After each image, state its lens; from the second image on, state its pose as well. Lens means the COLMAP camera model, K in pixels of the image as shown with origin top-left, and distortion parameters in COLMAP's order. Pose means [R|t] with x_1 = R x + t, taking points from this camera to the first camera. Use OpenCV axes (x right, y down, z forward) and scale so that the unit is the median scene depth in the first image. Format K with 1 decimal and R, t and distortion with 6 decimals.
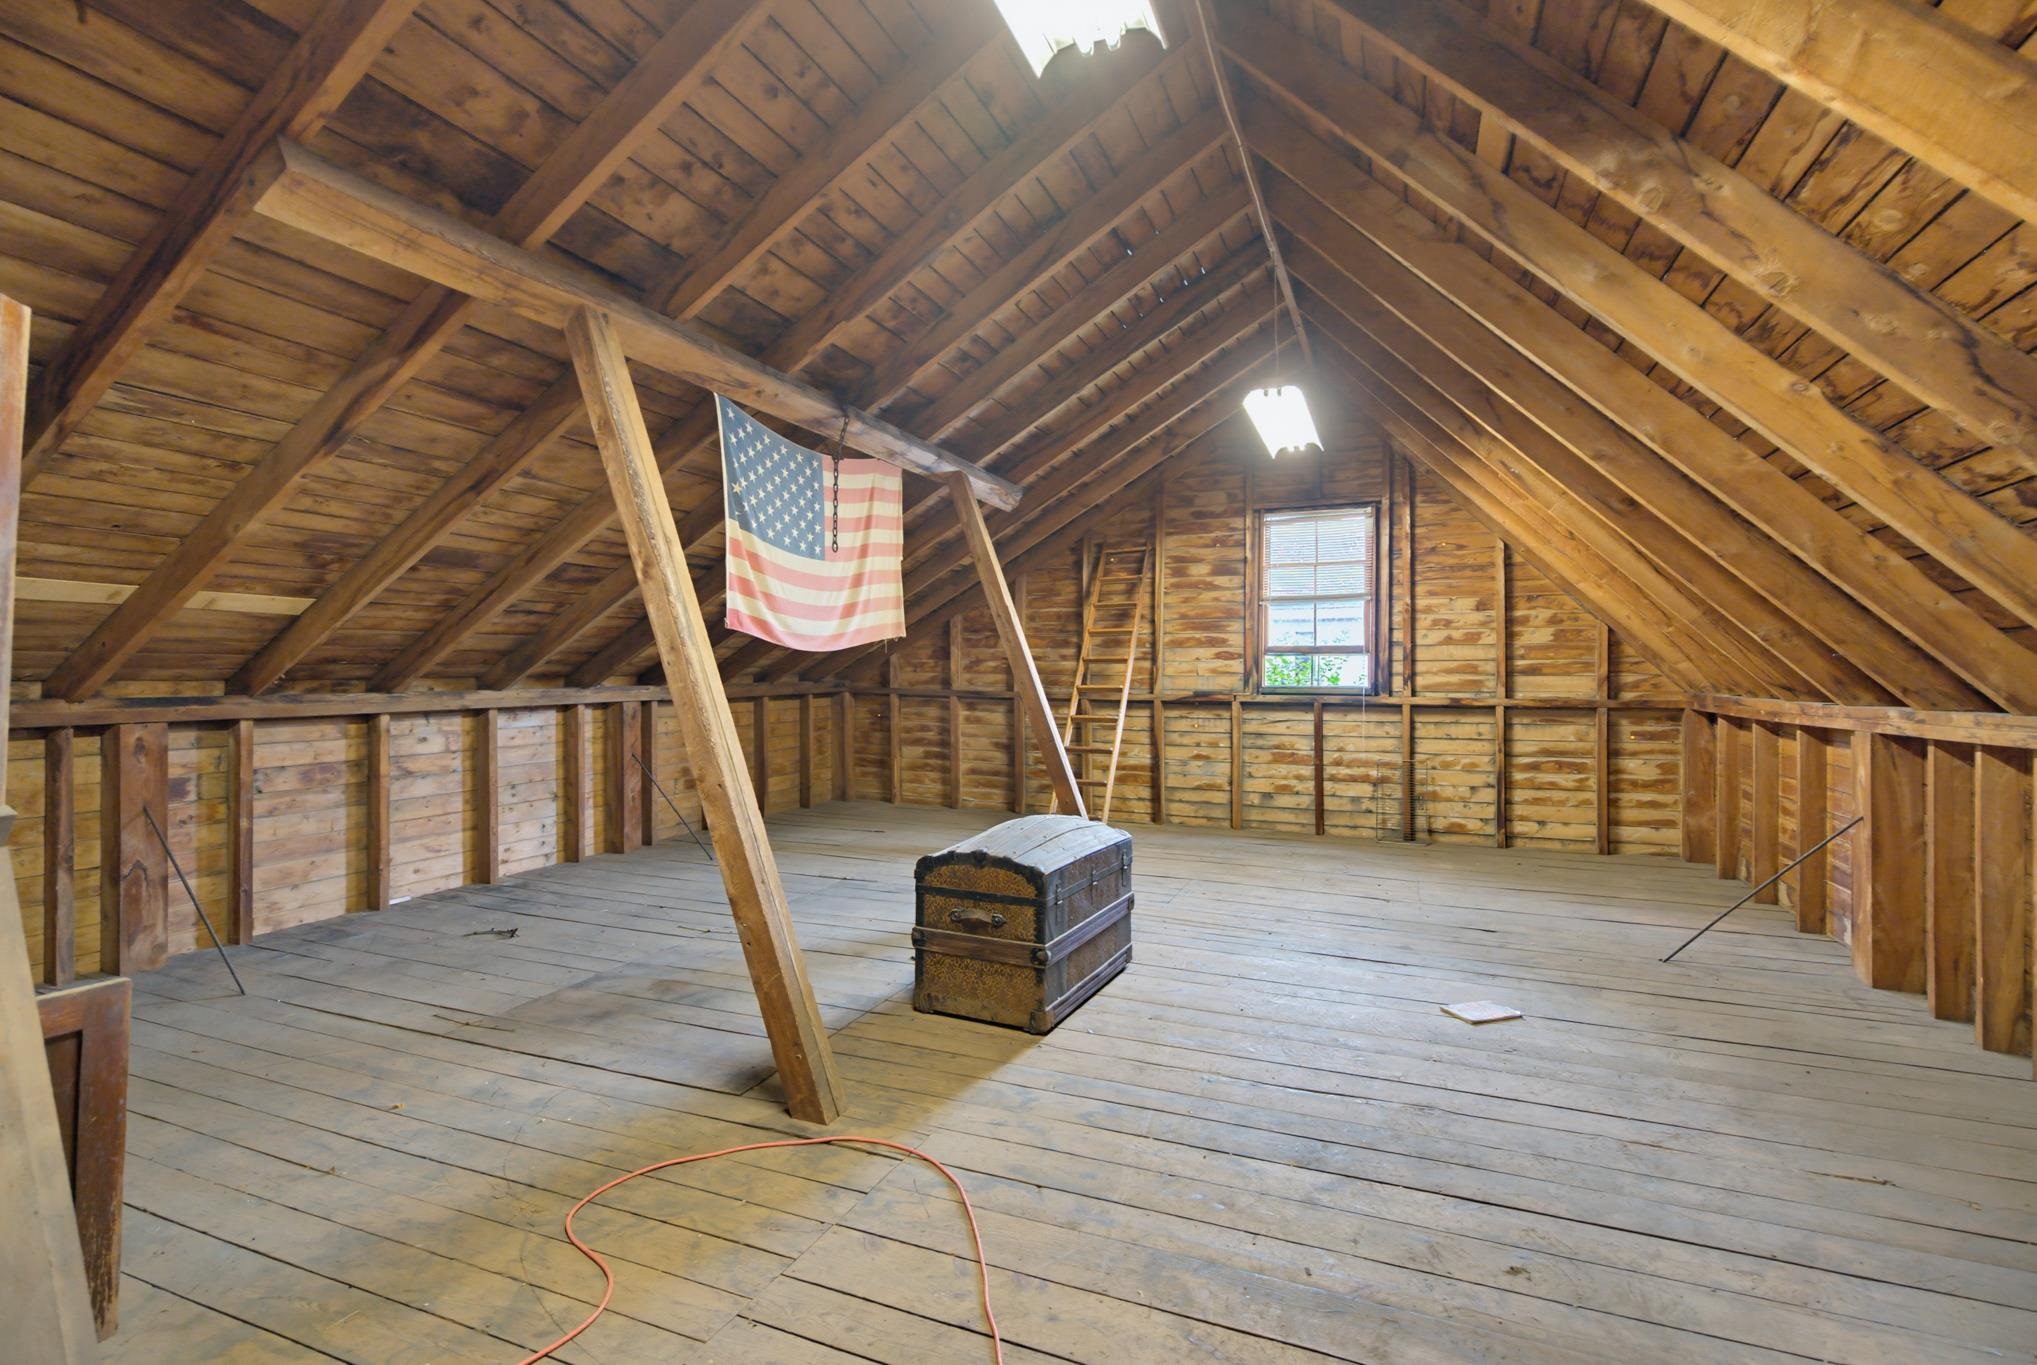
lens RADIAL K [[938.4, 0, 1017.5], [0, 938.4, 680.7], [0, 0, 1]] dist [-0.000676, 0.000098]
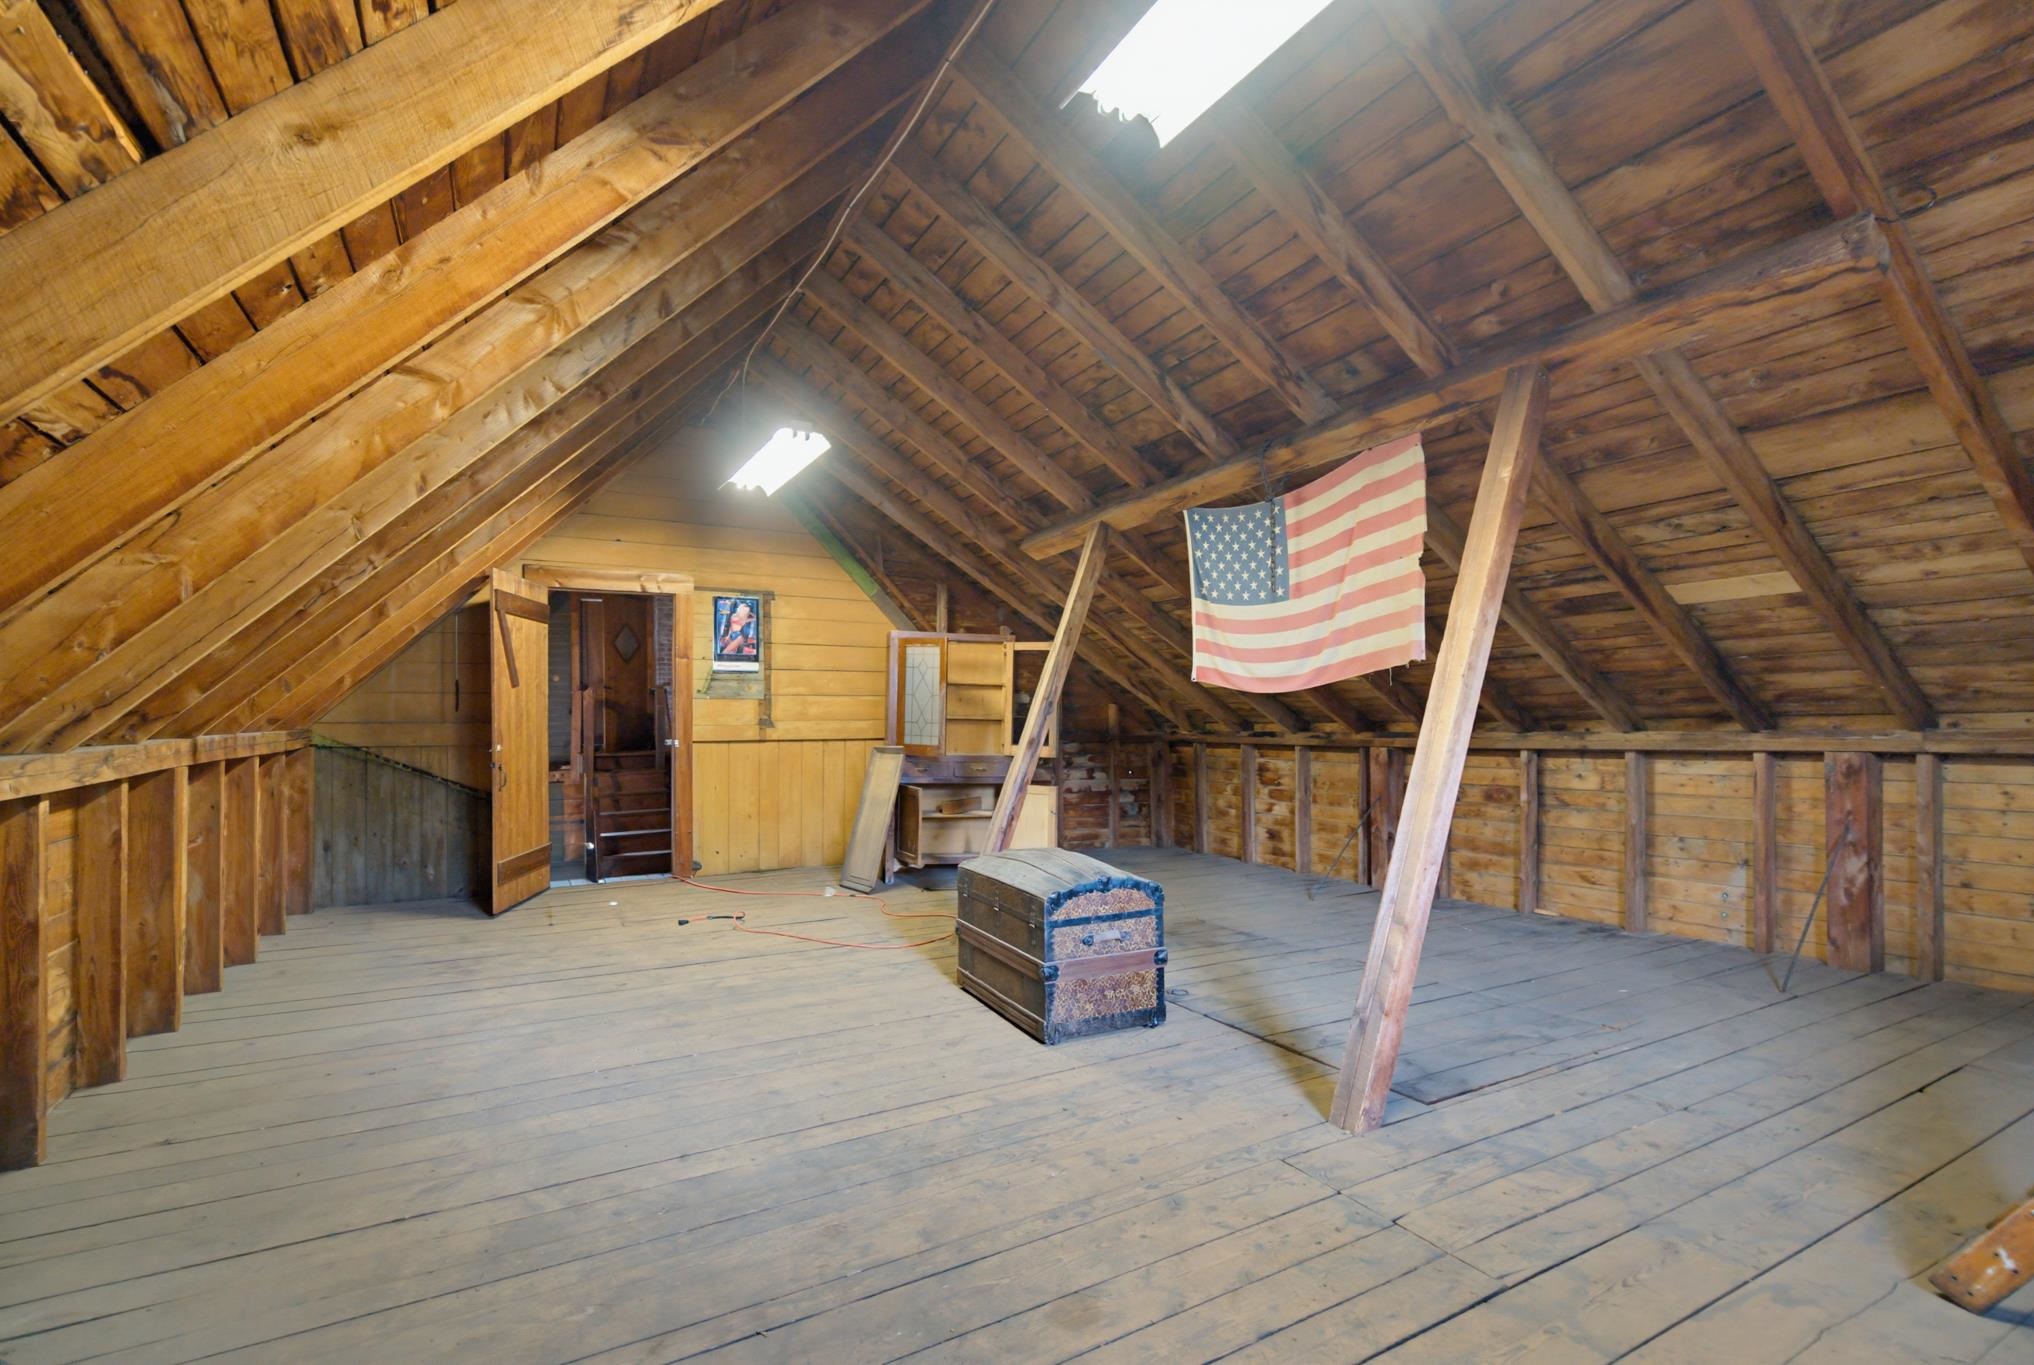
lens RADIAL K [[937.0, 0, 1005.0], [0, 937.0, 715.8], [0, 0, 1]] dist [-0.000676, 0.000098]
pose [[-0.636888, -0.007915, -0.770916, 0.459846], [-0.001141, 0.999956, -0.009324, 0.002625], [0.770955, -0.005059, -0.636869, 0.859231]]
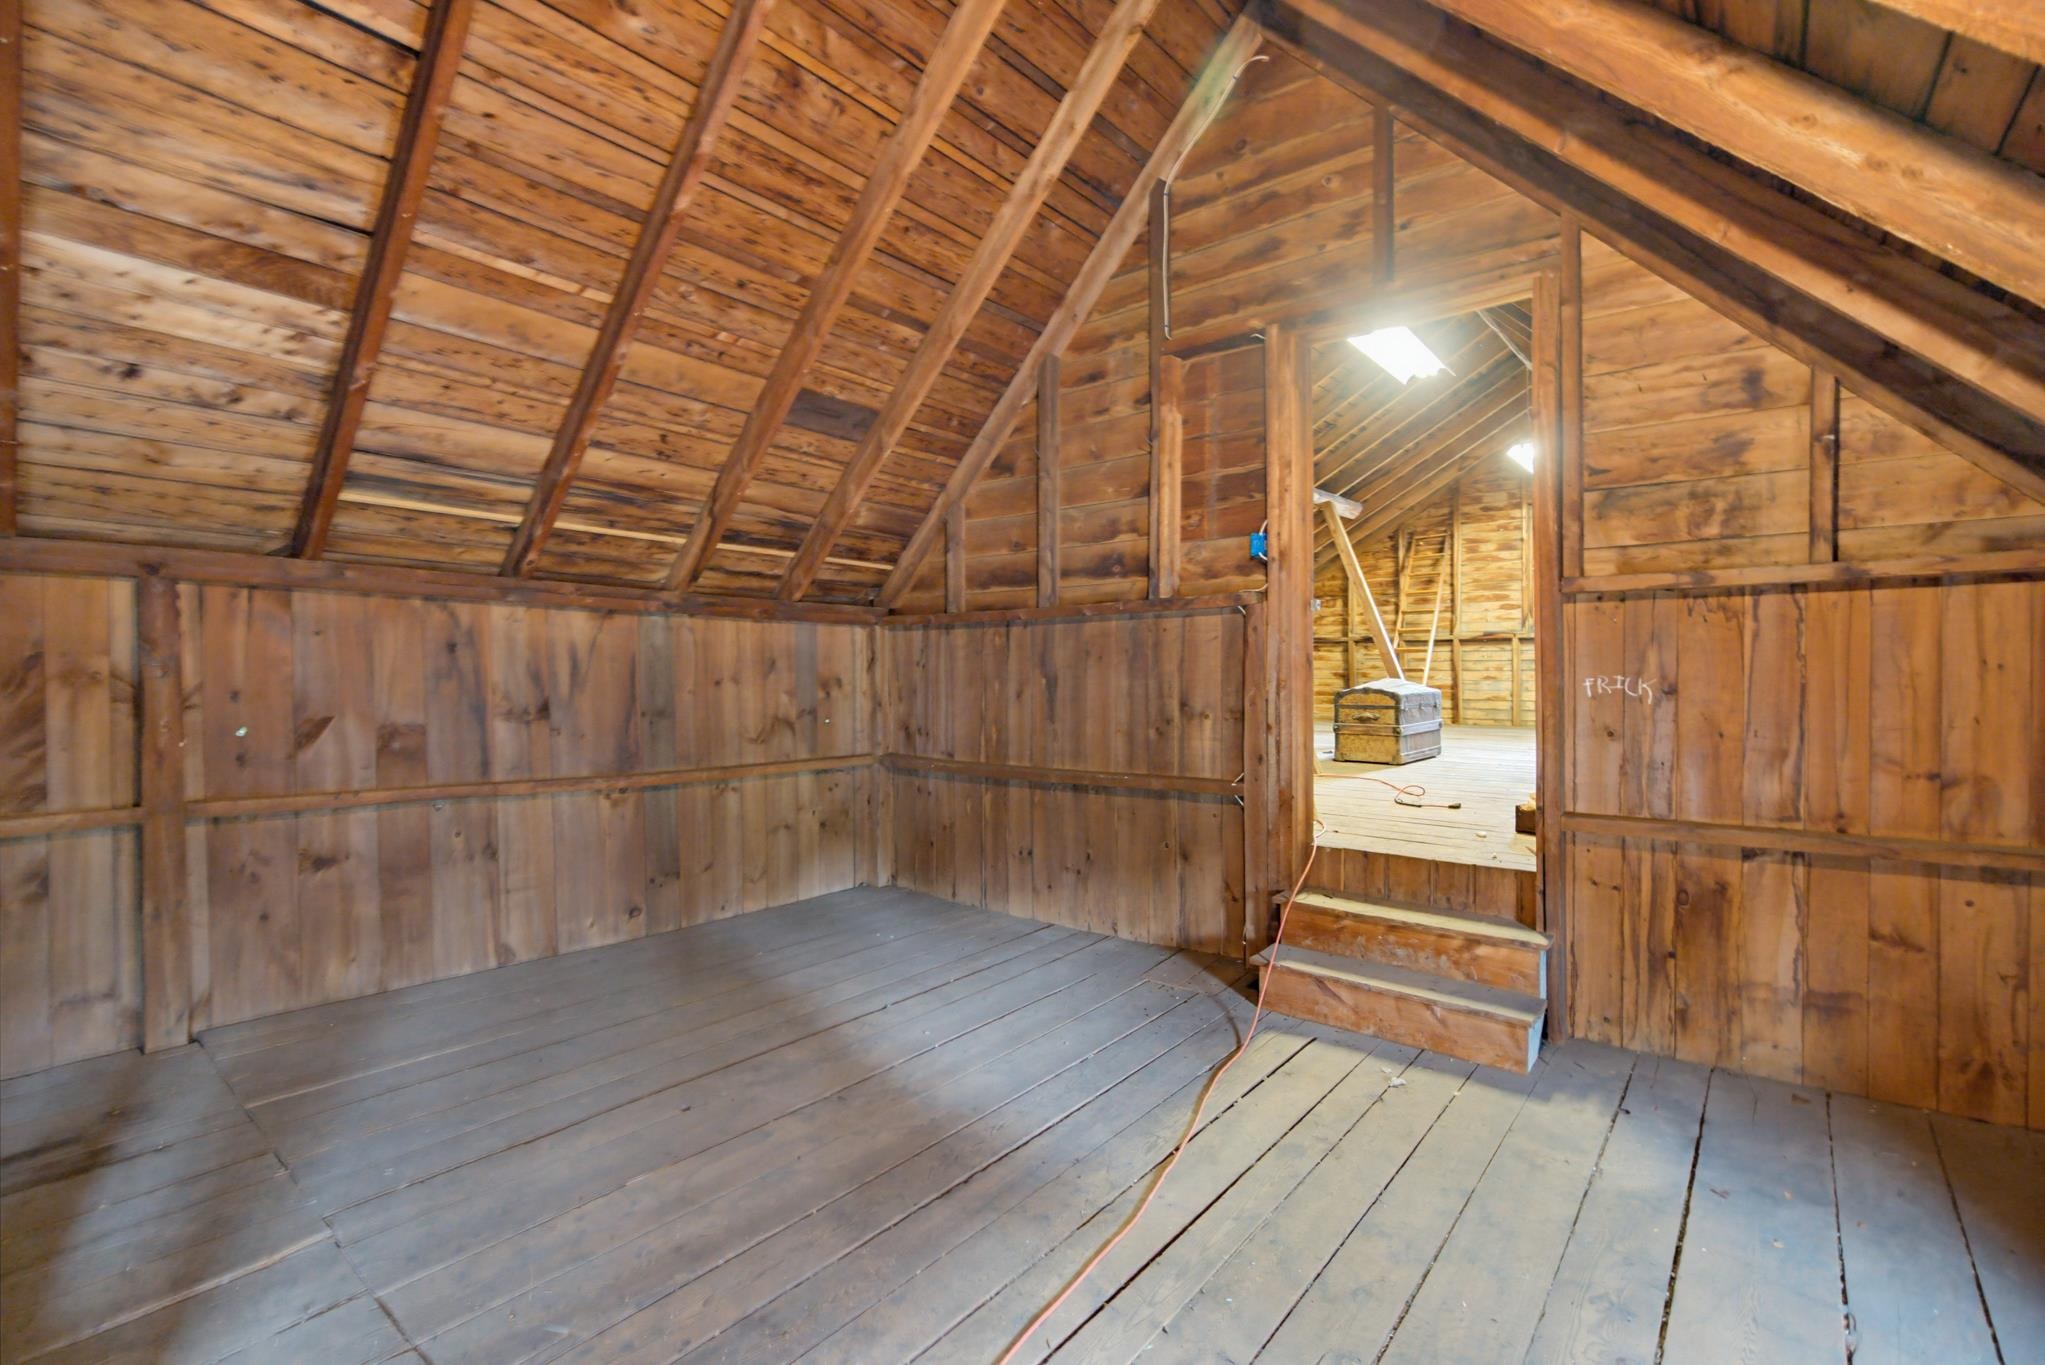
lens RADIAL K [[942.1, 0, 1016.6], [0, 942.1, 675.7], [0, 0, 1]] dist [-0.000676, 0.000098]
pose [[0.957752, -0.010267, -0.287411, -0.083817], [0.013868, 0.999849, 0.010496, 0.052909], [0.287260, -0.014038, 0.957750, -0.591573]]
